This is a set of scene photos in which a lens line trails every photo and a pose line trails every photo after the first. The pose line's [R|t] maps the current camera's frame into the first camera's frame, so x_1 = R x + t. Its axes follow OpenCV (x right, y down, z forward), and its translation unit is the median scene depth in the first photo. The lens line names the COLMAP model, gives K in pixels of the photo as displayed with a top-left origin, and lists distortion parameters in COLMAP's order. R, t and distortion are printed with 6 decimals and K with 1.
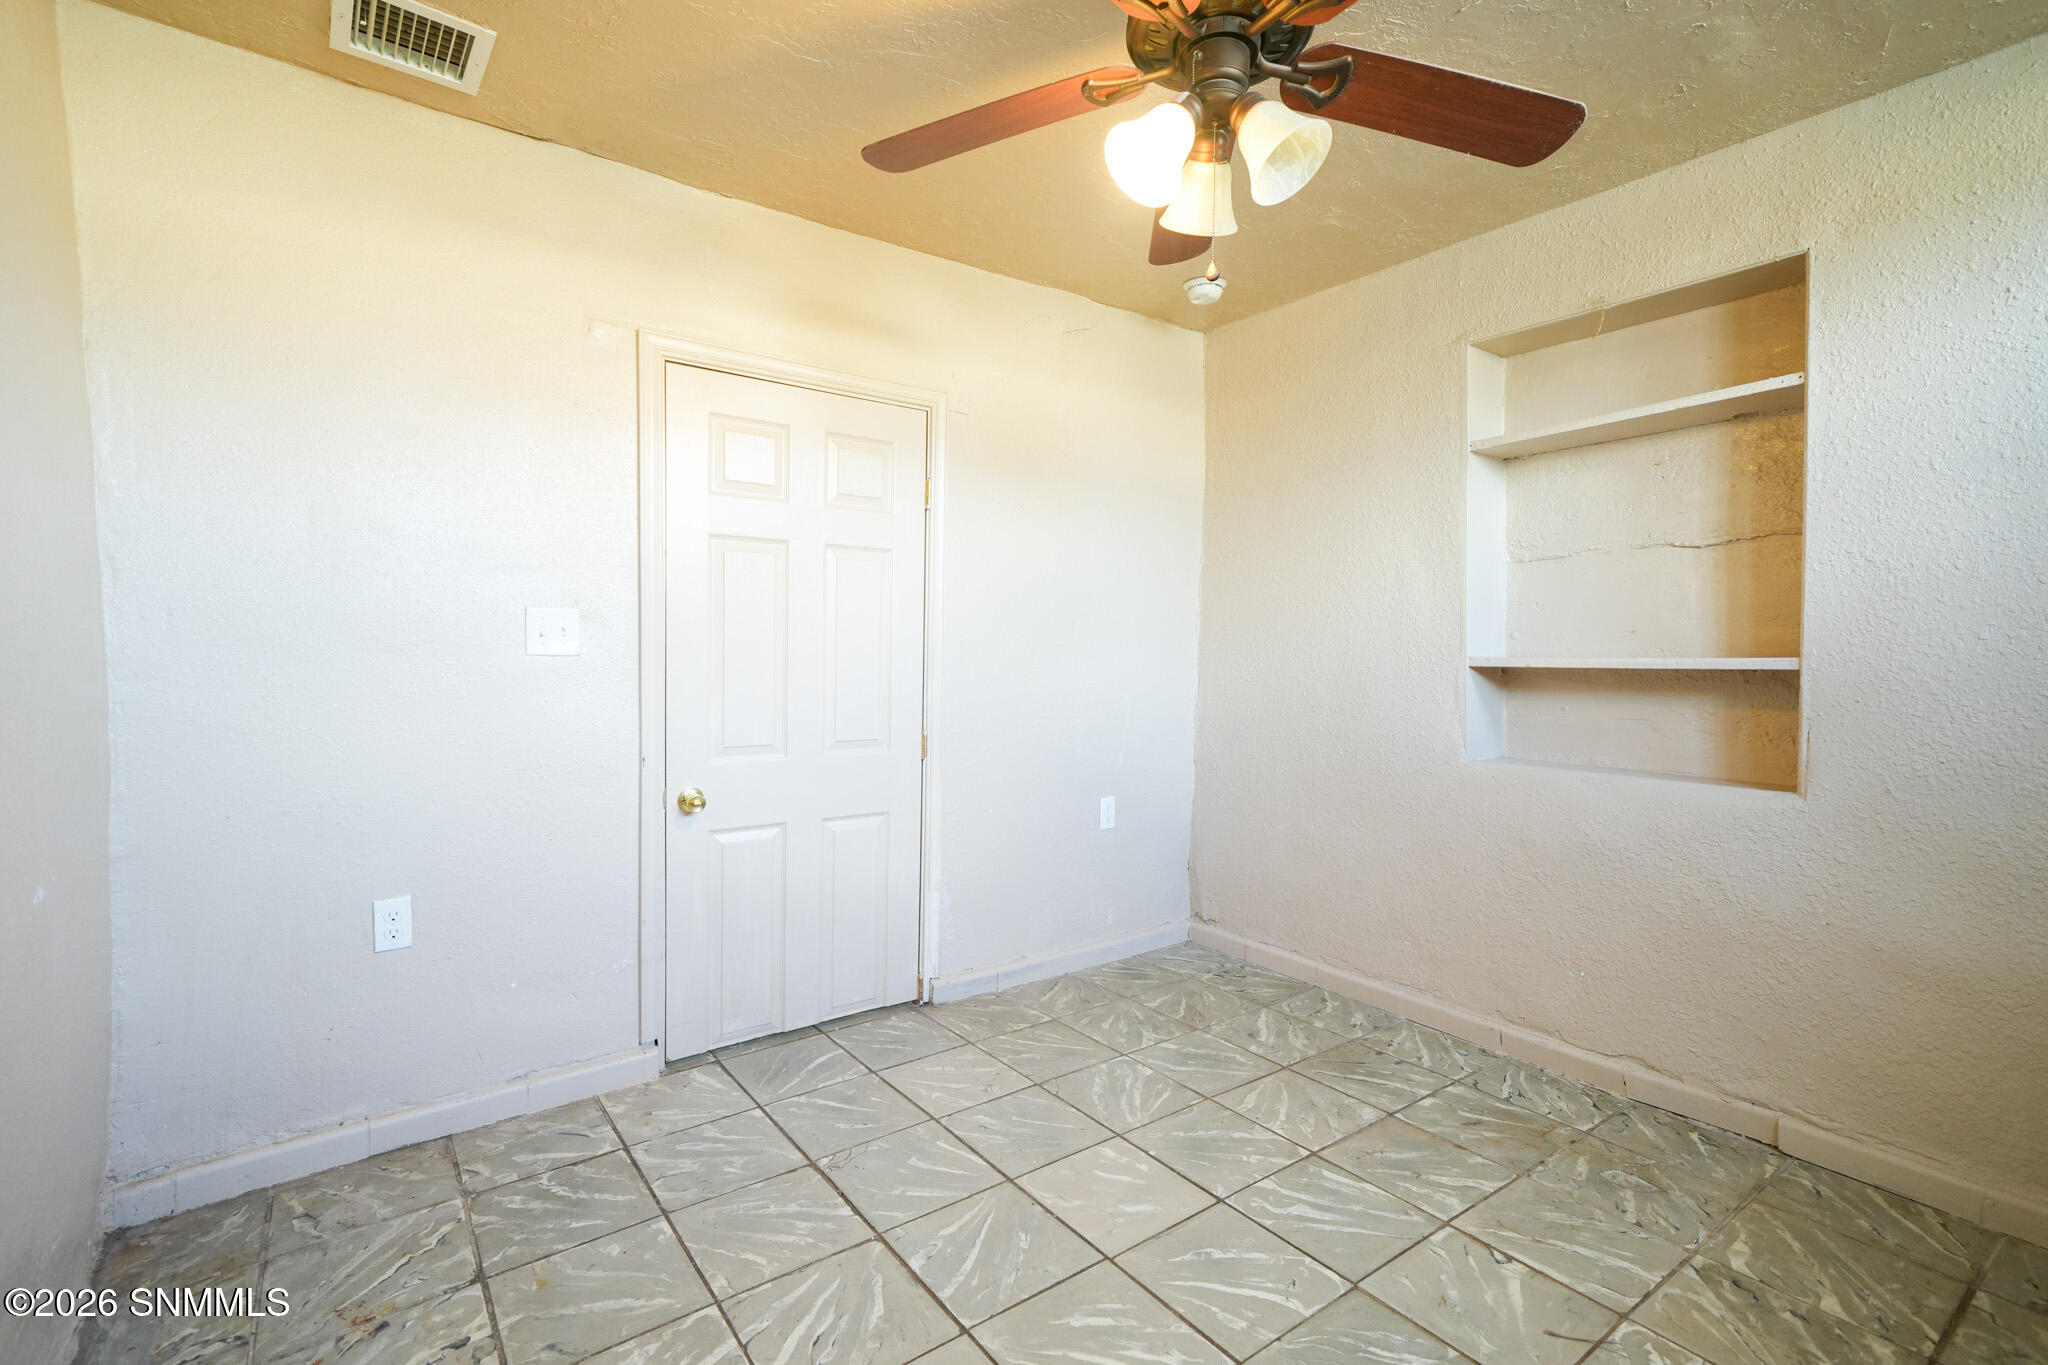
lens RADIAL K [[906.8, 0, 1013.9], [0, 906.8, 678.0], [0, 0, 1]] dist [0.008155, 0.002556]
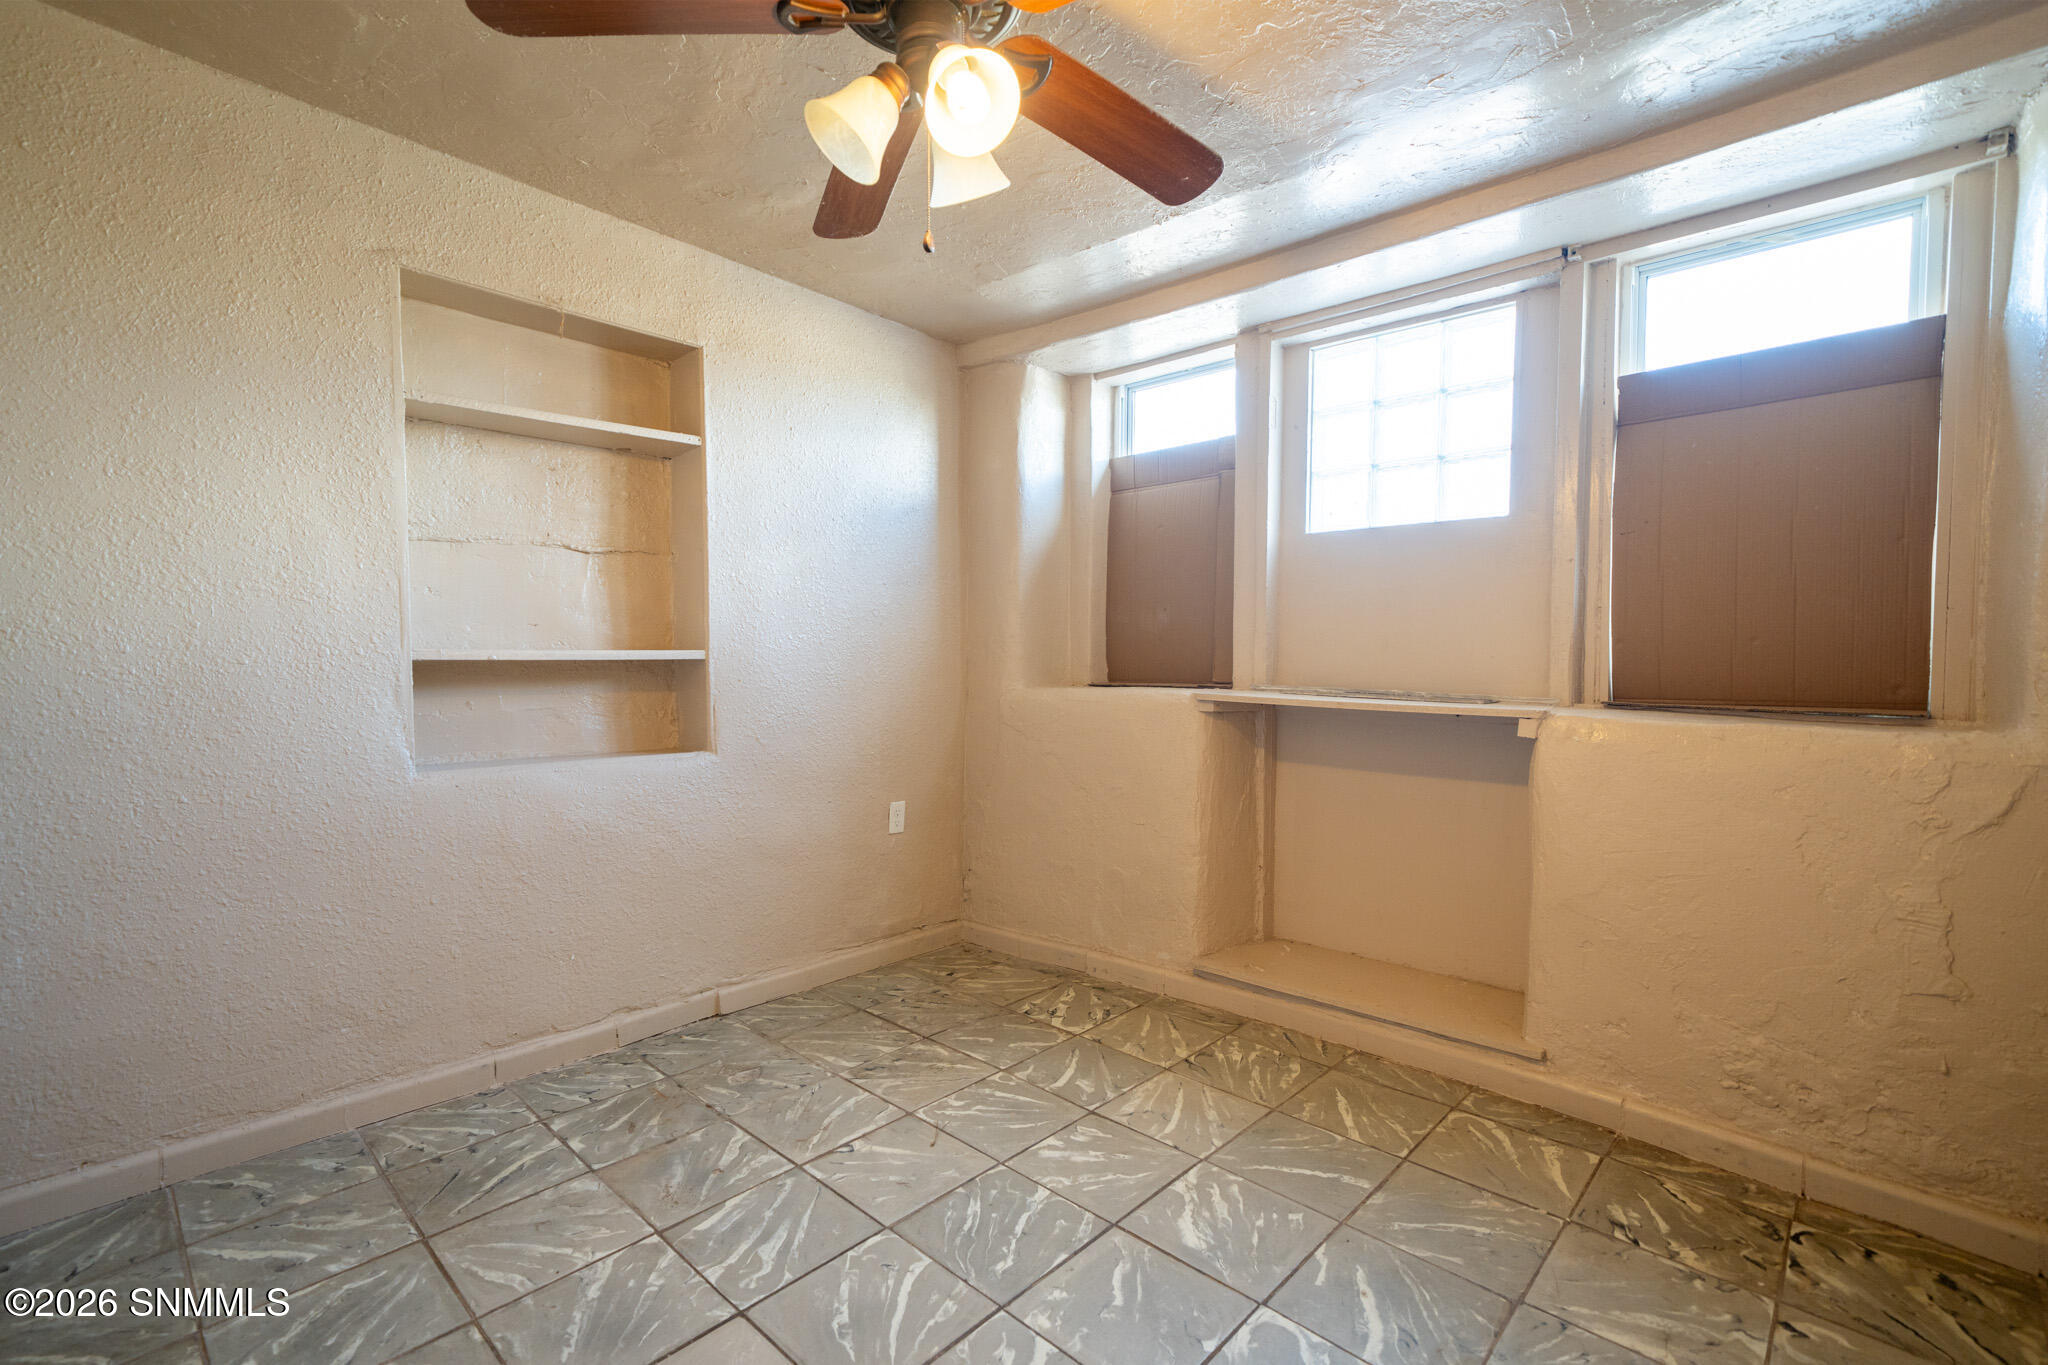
lens RADIAL K [[906.8, 0, 1013.6], [0, 906.8, 683.0], [0, 0, 1]] dist [0.008155, 0.002556]
pose [[-0.175791, -0.036302, 0.983758, -0.510002], [0.021403, 0.998943, 0.040687, -0.017753], [-0.984195, 0.028208, -0.174829, 0.749215]]
